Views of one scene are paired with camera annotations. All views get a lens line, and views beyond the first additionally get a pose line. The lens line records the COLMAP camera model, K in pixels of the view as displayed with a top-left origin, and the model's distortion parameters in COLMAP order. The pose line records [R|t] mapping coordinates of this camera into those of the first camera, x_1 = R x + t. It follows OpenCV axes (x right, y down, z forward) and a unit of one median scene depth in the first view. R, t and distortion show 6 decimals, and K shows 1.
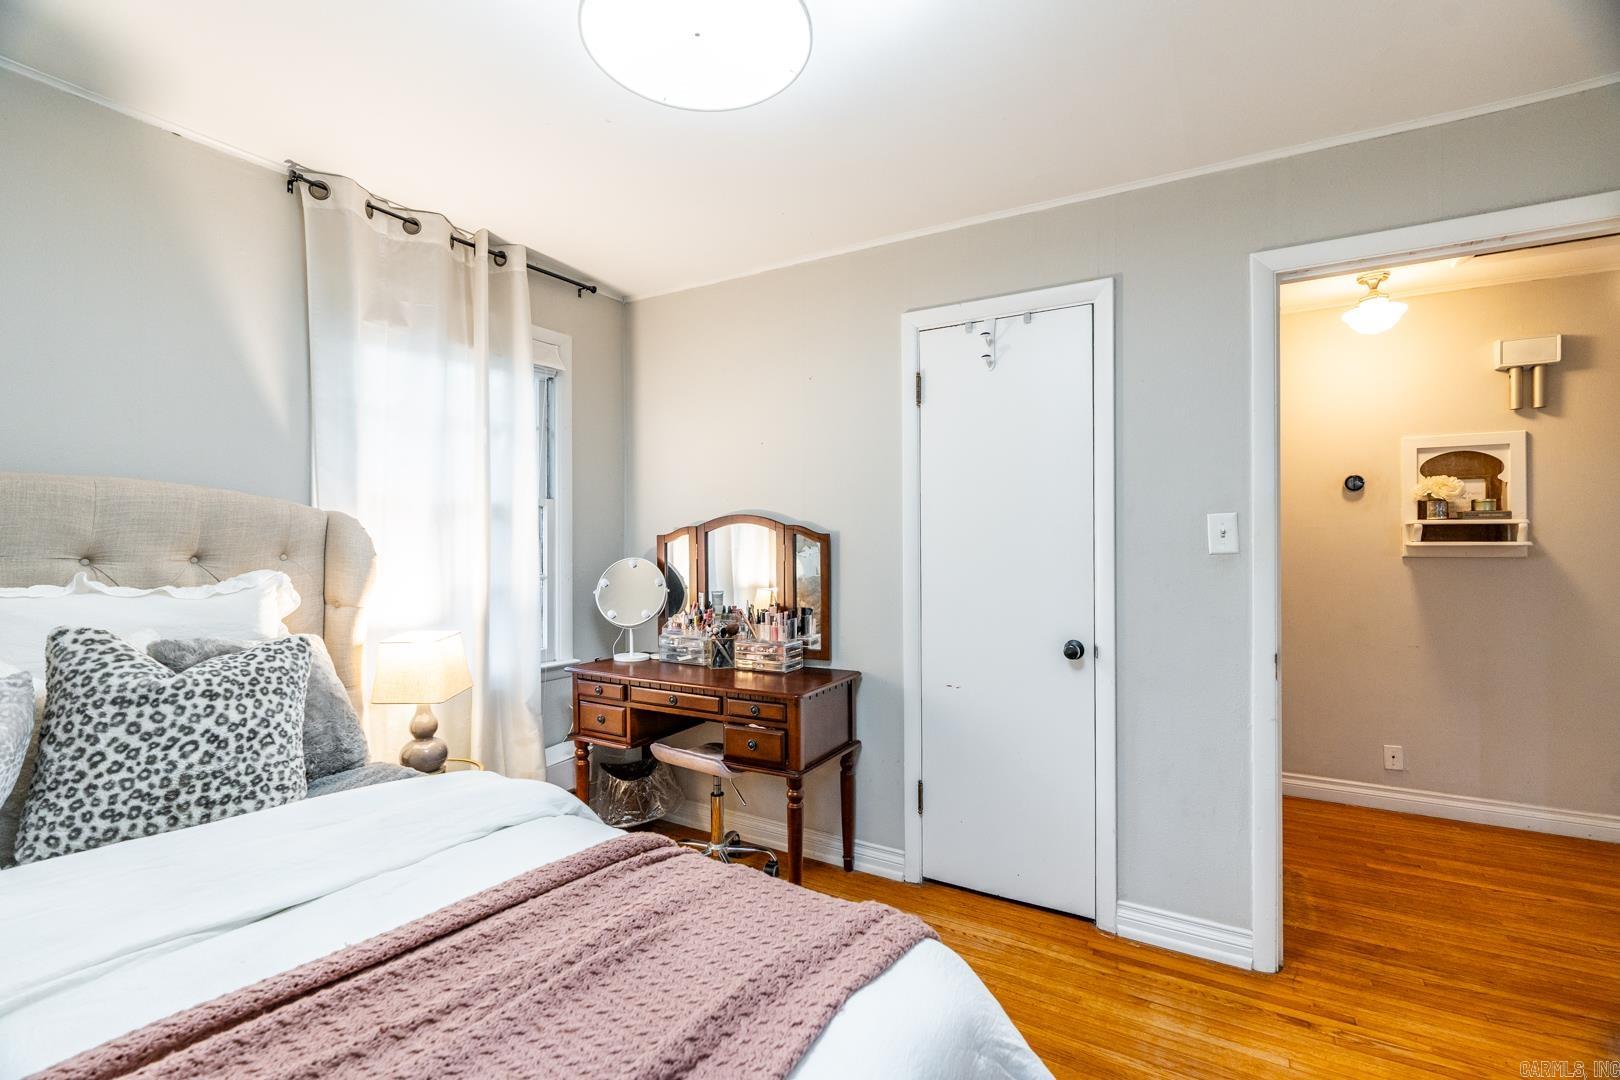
lens RADIAL K [[740.7, 0, 810.0], [0, 740.7, 540.0], [0, 0, 1]] dist [-0.001353, -0.000200]
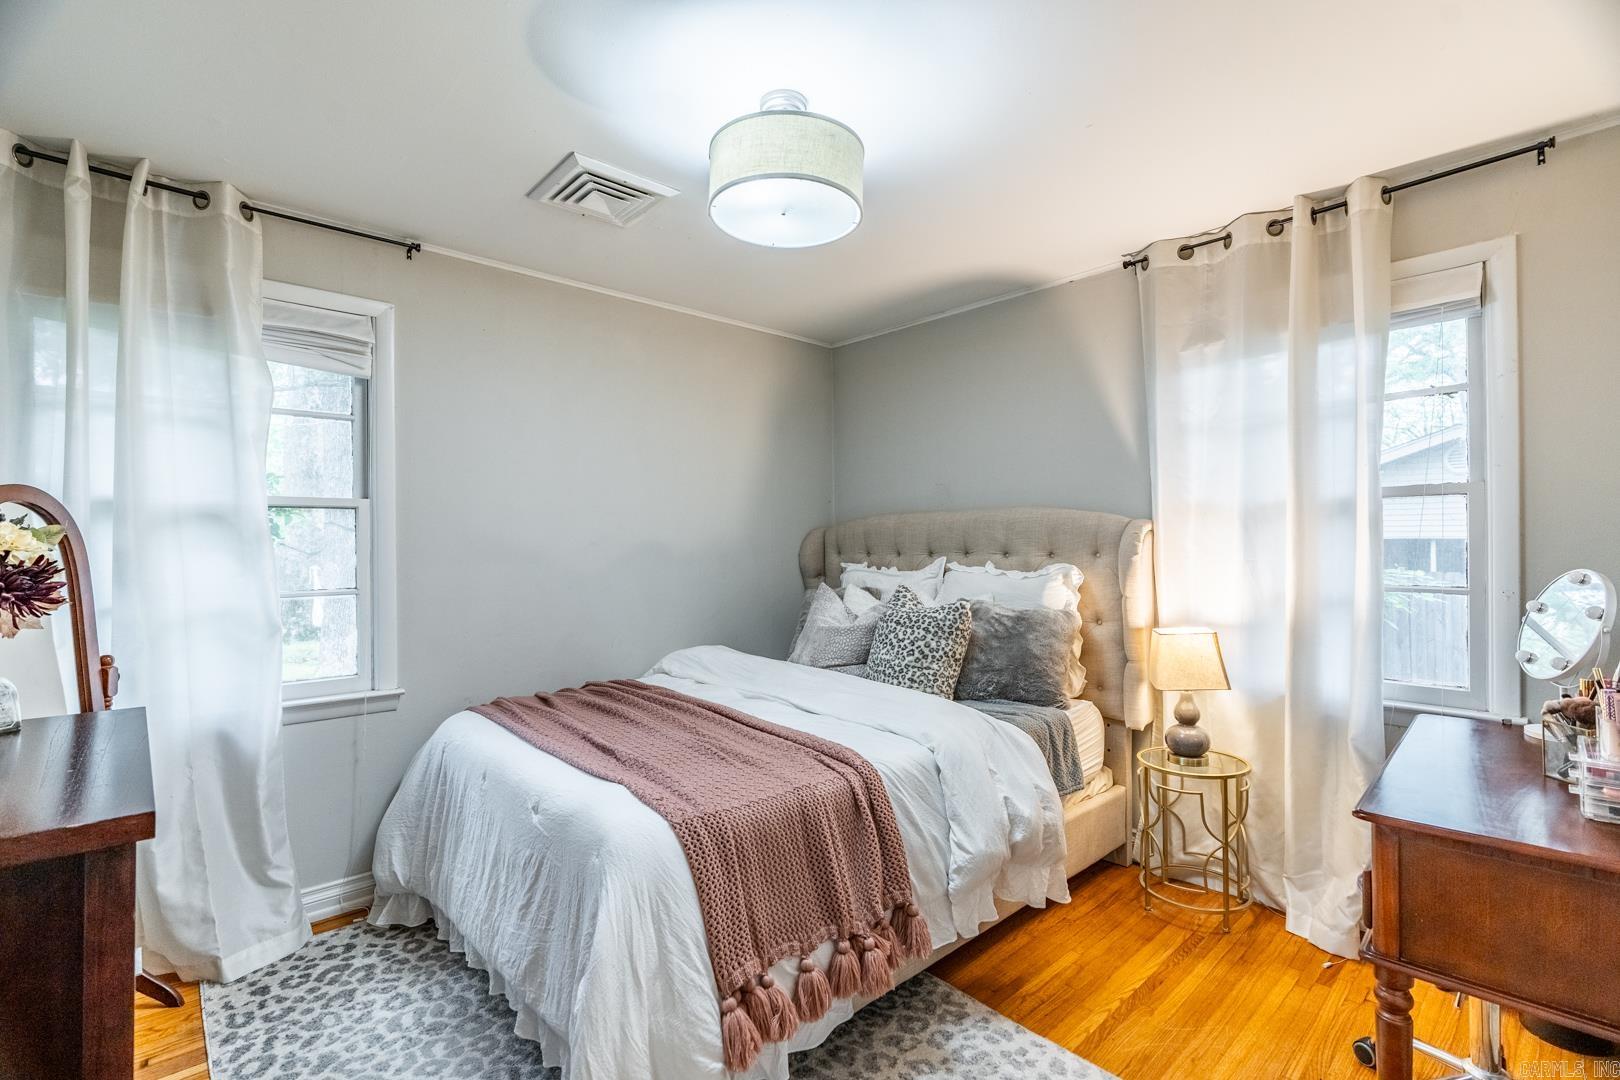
lens RADIAL K [[737.5, 0, 803.6], [0, 737.5, 548.7], [0, 0, 1]] dist [0.000946, 0.000031]
pose [[-0.278840, 0.006361, -0.960316, 1.126002], [0.009801, 0.999945, 0.003777, 0.000804], [0.960288, -0.008359, -0.278887, 1.274132]]
